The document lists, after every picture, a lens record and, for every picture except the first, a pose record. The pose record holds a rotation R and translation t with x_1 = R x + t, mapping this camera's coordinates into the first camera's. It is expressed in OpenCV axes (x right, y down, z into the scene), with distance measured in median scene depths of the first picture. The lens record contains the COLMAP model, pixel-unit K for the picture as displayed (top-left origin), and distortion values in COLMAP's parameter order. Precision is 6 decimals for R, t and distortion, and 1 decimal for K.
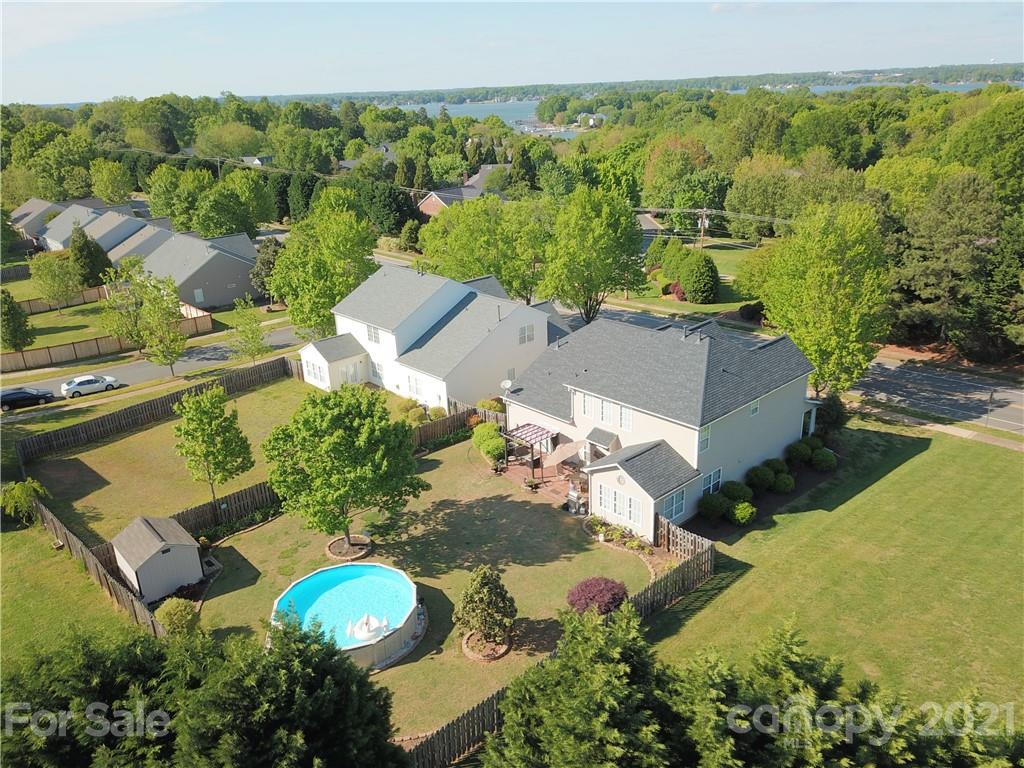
lens RADIAL K [[779.7, 0, 512.0], [0, 779.7, 384.0], [0, 0, 1]] dist [0.013736, 0.002353]
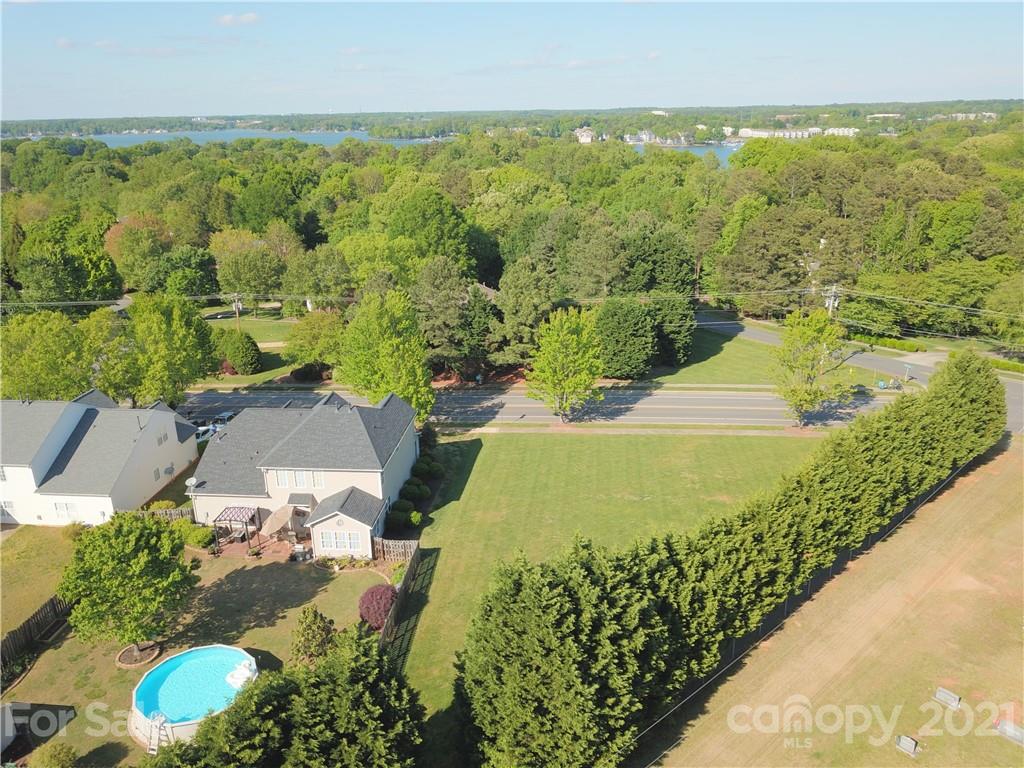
lens RADIAL K [[782.2, 0, 513.5], [0, 782.2, 363.9], [0, 0, 1]] dist [0.053785, -0.158168]
pose [[0.741748, -0.181601, 0.645625, -0.408687], [0.228114, 0.973563, 0.011766, -0.081957], [-0.630693, 0.138549, 0.763564, -0.247562]]
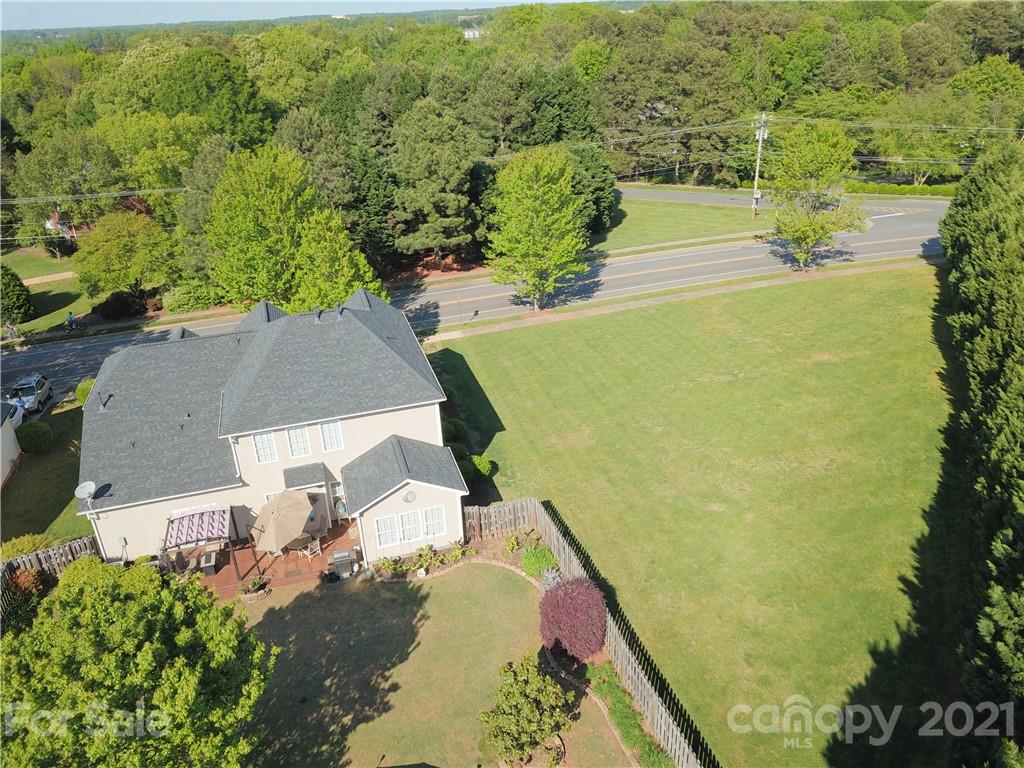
lens RADIAL K [[781.7, 0, 512.0], [0, 781.7, 384.0], [0, 0, 1]] dist [-0.004029, 0.001737]
pose [[0.437229, -0.372356, 0.818646, -0.365989], [0.344417, 0.910195, 0.230048, -0.111890], [-0.830787, 0.181371, 0.526210, 0.403698]]
